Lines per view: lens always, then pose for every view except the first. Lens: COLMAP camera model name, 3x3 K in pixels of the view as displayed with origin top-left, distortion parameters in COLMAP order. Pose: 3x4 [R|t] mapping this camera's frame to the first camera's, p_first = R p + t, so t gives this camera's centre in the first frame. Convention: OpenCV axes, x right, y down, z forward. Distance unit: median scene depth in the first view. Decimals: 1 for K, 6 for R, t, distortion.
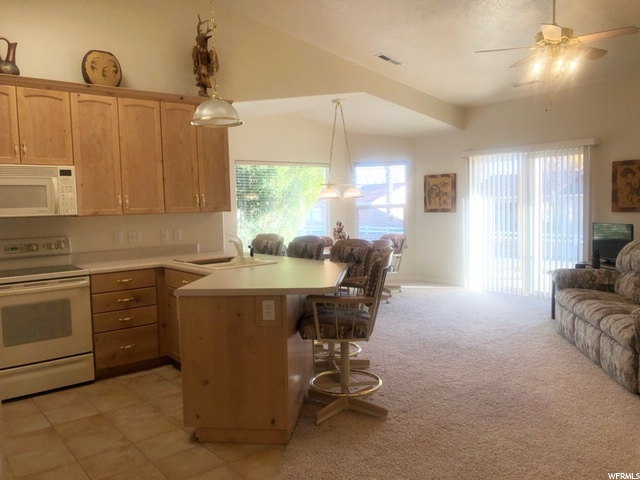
lens RADIAL K [[521.9, 0, 320.5], [0, 521.9, 239.7], [0, 0, 1]] dist [0.051058, -0.055413]
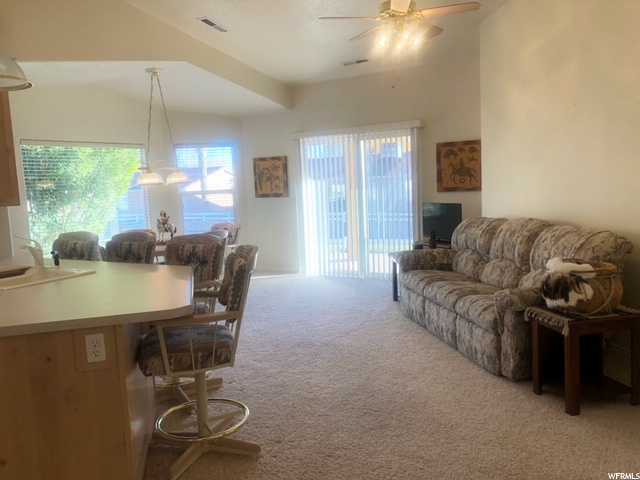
lens RADIAL K [[521.9, 0, 320.4], [0, 521.9, 236.6], [0, 0, 1]] dist [0.051058, -0.055413]
pose [[0.937427, -0.058602, 0.343214, -0.029640], [0.050142, 0.998181, 0.033482, -0.013949], [-0.344552, -0.014178, 0.938660, 0.137640]]
